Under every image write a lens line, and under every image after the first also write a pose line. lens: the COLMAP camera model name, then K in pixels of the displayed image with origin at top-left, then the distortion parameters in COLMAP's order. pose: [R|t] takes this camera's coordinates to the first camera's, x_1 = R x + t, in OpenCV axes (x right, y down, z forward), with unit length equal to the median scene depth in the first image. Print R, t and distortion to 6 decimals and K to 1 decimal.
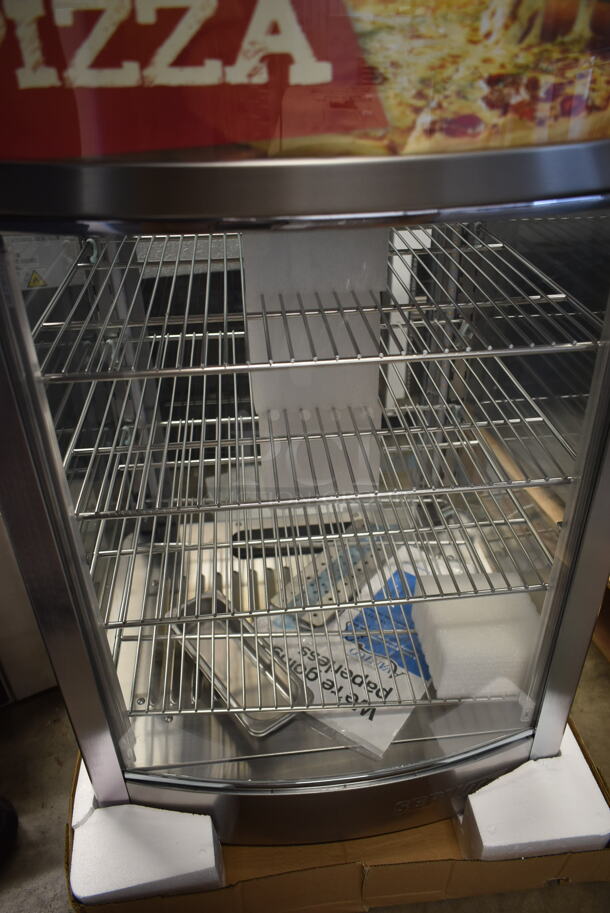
lens RADIAL K [[703.1, 0, 299.2], [0, 703.1, 459.1], [0, 0, 1]] dist [-0.015883, 0.004795]
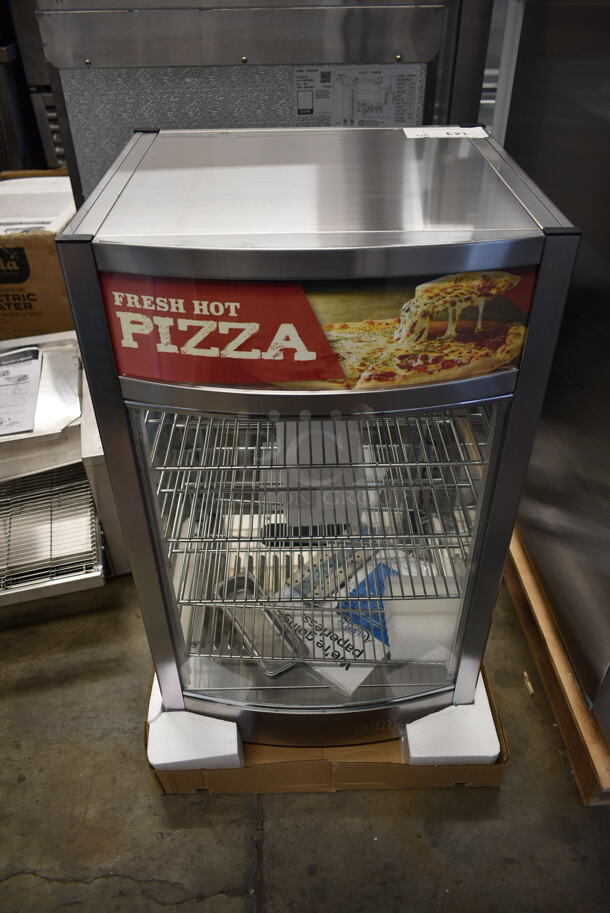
lens RADIAL K [[703.1, 0, 305.5], [0, 703.1, 455.4], [0, 0, 1]] dist [-0.015883, 0.004795]
pose [[0.996749, 0.063298, -0.049850, 0.066129], [-0.058975, 0.994730, 0.083866, -0.218994], [0.054896, -0.080653, 0.995229, -0.489757]]
